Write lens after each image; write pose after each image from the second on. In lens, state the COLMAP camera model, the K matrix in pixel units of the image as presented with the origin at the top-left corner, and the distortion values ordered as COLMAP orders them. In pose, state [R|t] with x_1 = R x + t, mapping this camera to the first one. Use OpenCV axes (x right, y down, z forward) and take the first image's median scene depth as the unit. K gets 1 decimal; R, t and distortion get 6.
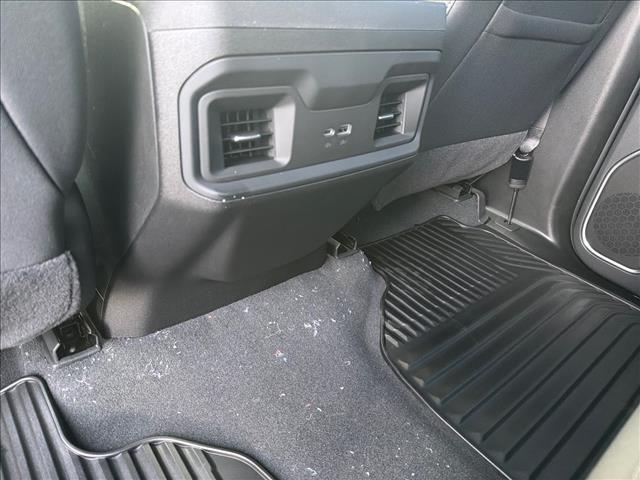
lens RADIAL K [[449.9, 0, 320.0], [0, 449.9, 240.0], [0, 0, 1]] dist [-0.004530, -0.003575]
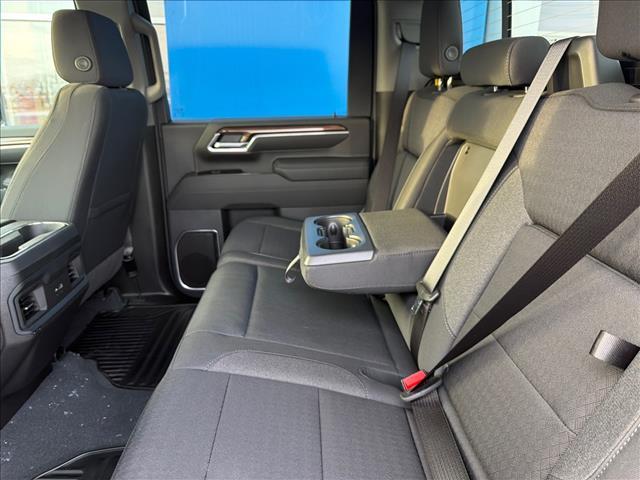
lens RADIAL K [[449.9, 0, 320.0], [0, 449.9, 240.0], [0, 0, 1]] dist [-0.004530, -0.003575]
pose [[0.592783, -0.365634, 0.717579, -0.335263], [0.497167, 0.867097, 0.031116, 0.065828], [-0.633587, 0.338312, 0.695782, -0.714327]]
